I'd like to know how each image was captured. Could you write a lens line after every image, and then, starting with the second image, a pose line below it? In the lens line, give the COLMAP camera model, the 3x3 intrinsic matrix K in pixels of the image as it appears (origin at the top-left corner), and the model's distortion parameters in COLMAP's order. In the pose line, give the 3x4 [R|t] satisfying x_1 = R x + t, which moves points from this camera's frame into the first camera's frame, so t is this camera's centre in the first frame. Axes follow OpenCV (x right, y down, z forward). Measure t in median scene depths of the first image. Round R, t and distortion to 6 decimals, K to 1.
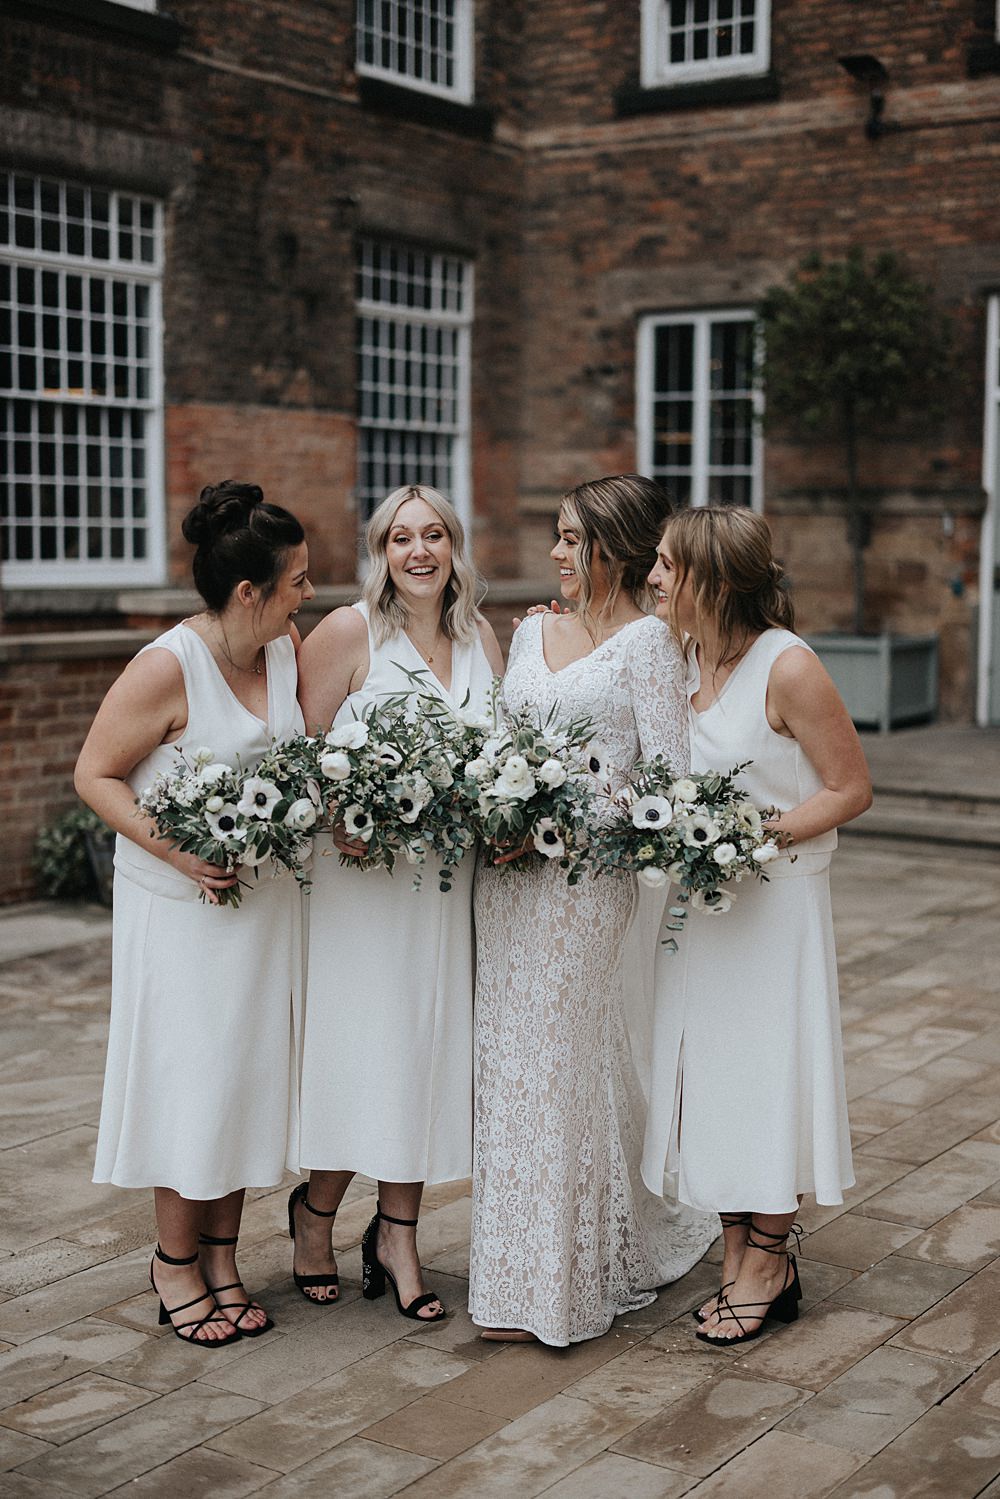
lens RADIAL K [[2105.9, 0, 500.0], [0, 2105.9, 749.5], [0, 0, 1]] dist [-0.112066, -0.008079]
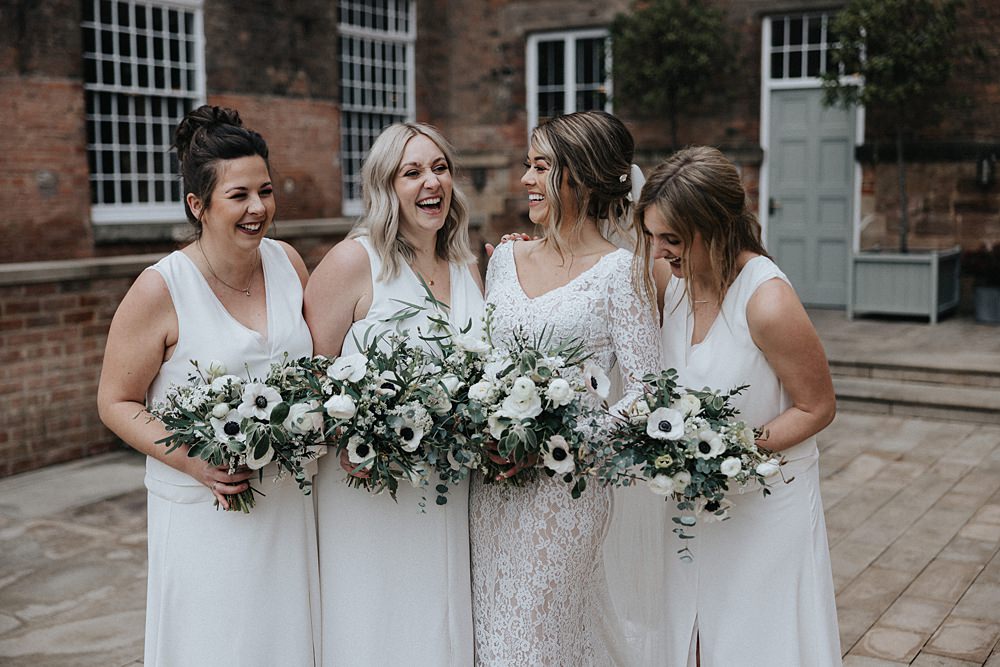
lens RADIAL K [[1168.6, 0, 500.0], [0, 1168.6, 333.5], [0, 0, 1]] dist [-0.024064, -0.311727]
pose [[0.997467, -0.020674, 0.068055, -0.015273], [0.019014, 0.999508, 0.024942, -0.015553], [-0.068537, -0.023585, 0.997370, 0.176433]]
